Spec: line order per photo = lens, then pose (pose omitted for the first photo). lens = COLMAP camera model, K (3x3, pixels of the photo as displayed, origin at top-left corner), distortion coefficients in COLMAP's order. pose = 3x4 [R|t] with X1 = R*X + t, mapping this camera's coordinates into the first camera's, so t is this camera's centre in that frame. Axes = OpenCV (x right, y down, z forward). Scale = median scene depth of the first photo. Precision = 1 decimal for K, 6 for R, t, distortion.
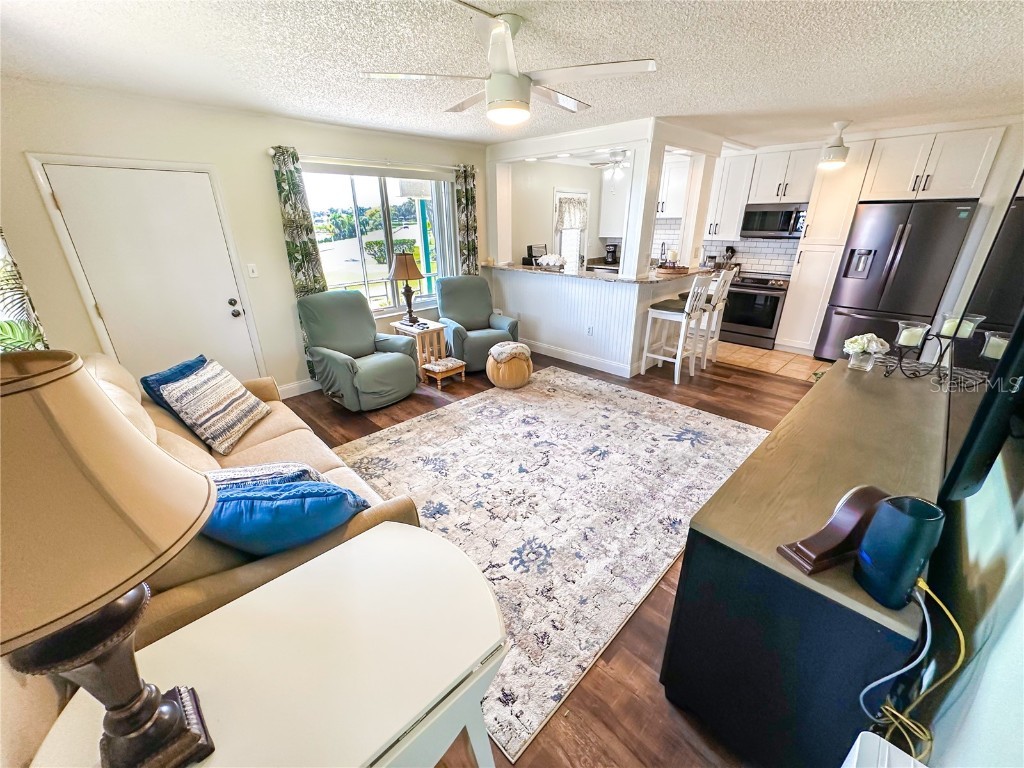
lens RADIAL K [[407.0, 0, 513.9], [0, 407.0, 386.0], [0, 0, 1]] dist [-0.003898, 0.000423]
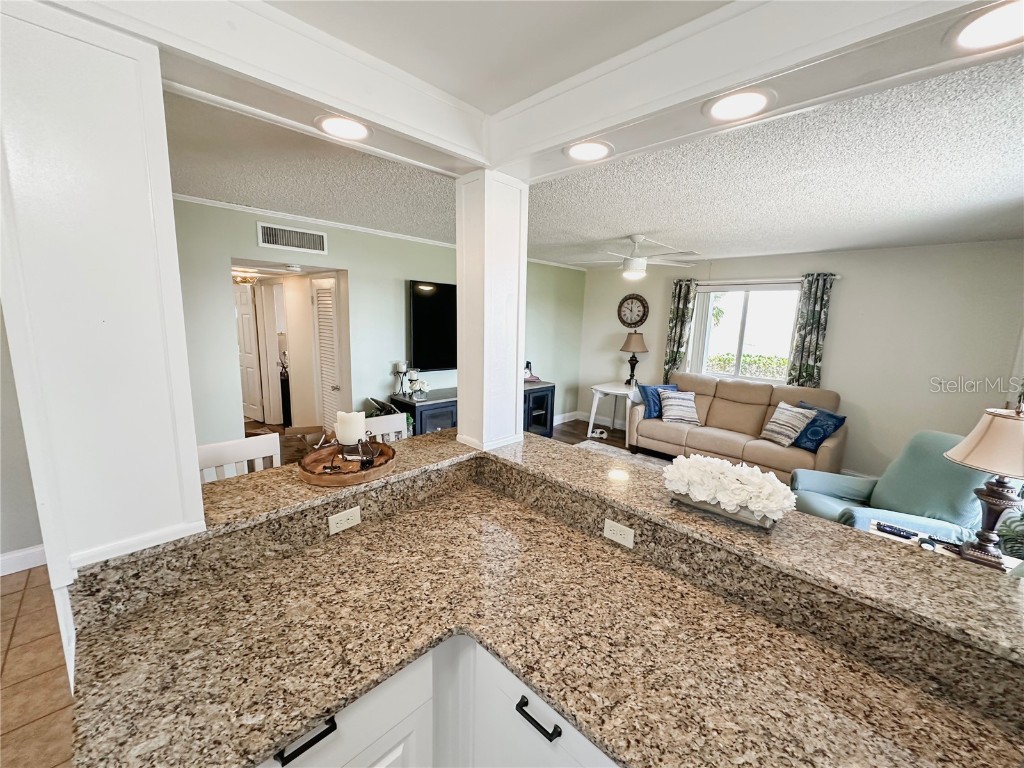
lens RADIAL K [[407.0, 0, 512.4], [0, 407.0, 385.0], [0, 0, 1]] dist [-0.003898, 0.000423]
pose [[-0.999726, -0.020248, -0.011780, 0.346616], [-0.023412, 0.846534, 0.531820, -0.731801], [-0.000796, 0.531949, -0.846776, 1.737749]]
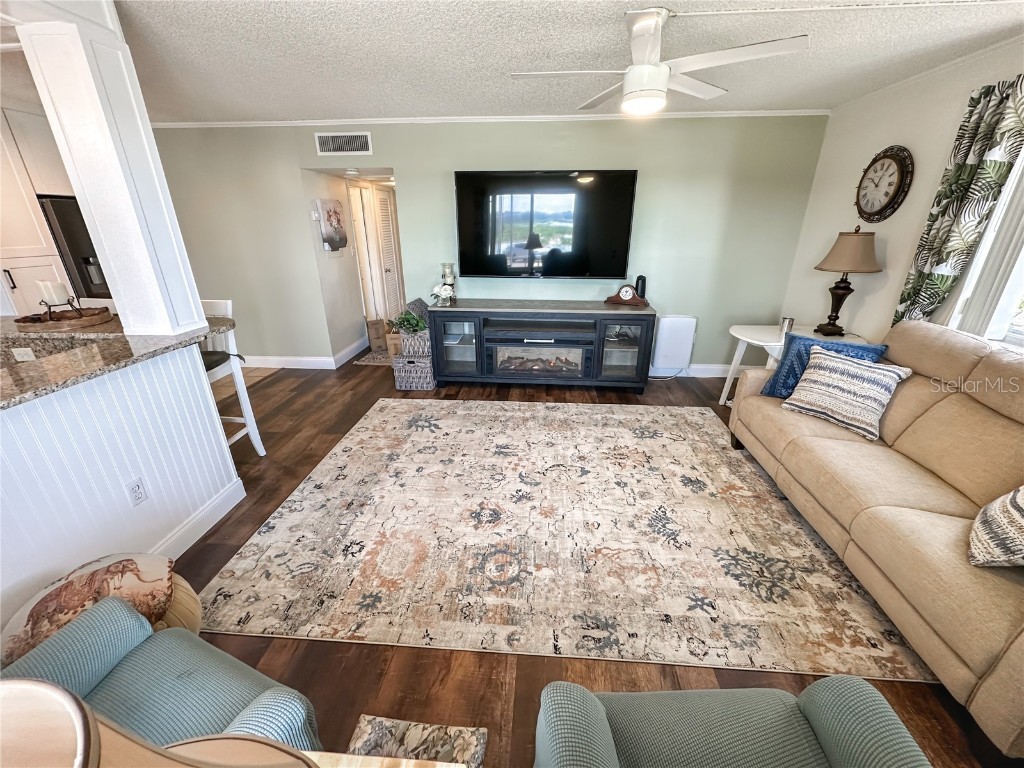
lens RADIAL K [[407.0, 0, 511.5], [0, 407.0, 385.0], [0, 0, 1]] dist [-0.003898, 0.000423]
pose [[-0.647666, -0.273357, 0.711200, -0.424224], [0.299849, 0.766660, 0.567736, -0.469242], [-0.700442, 0.580955, -0.414574, 1.209302]]
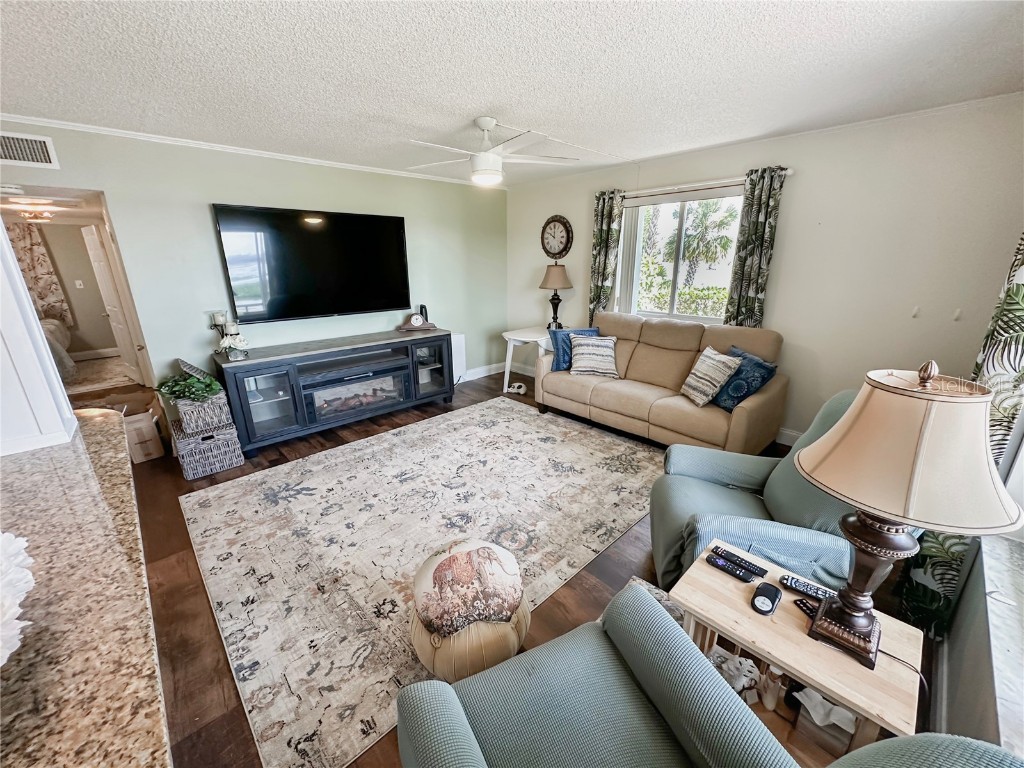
lens RADIAL K [[407.0, 0, 512.6], [0, 407.0, 385.9], [0, 0, 1]] dist [-0.003898, 0.000423]
pose [[-0.999506, 0.008037, 0.030385, -0.084181], [0.025695, 0.765670, 0.642720, -0.599187], [-0.018099, 0.643184, -0.765498, 1.503635]]
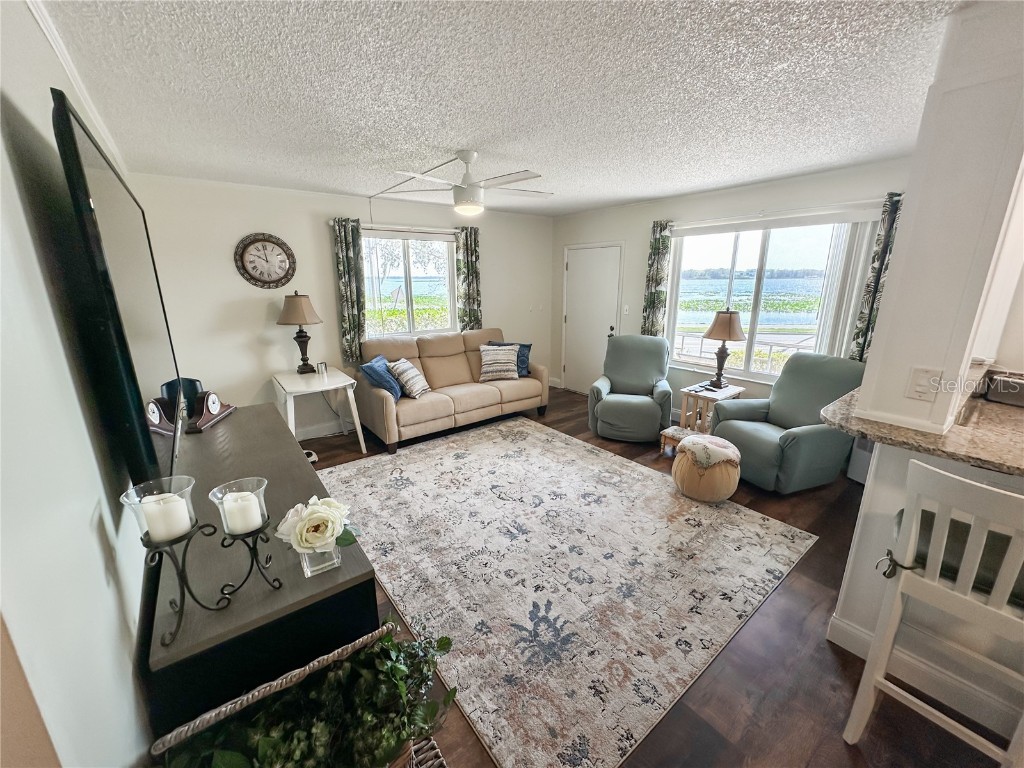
lens RADIAL K [[407.0, 0, 511.0], [0, 407.0, 387.9], [0, 0, 1]] dist [-0.003898, 0.000423]
pose [[-0.128437, 0.268888, -0.954570, 0.897165], [-0.371113, 0.879575, 0.297696, -0.343837], [0.919663, 0.392488, -0.013182, 0.819762]]
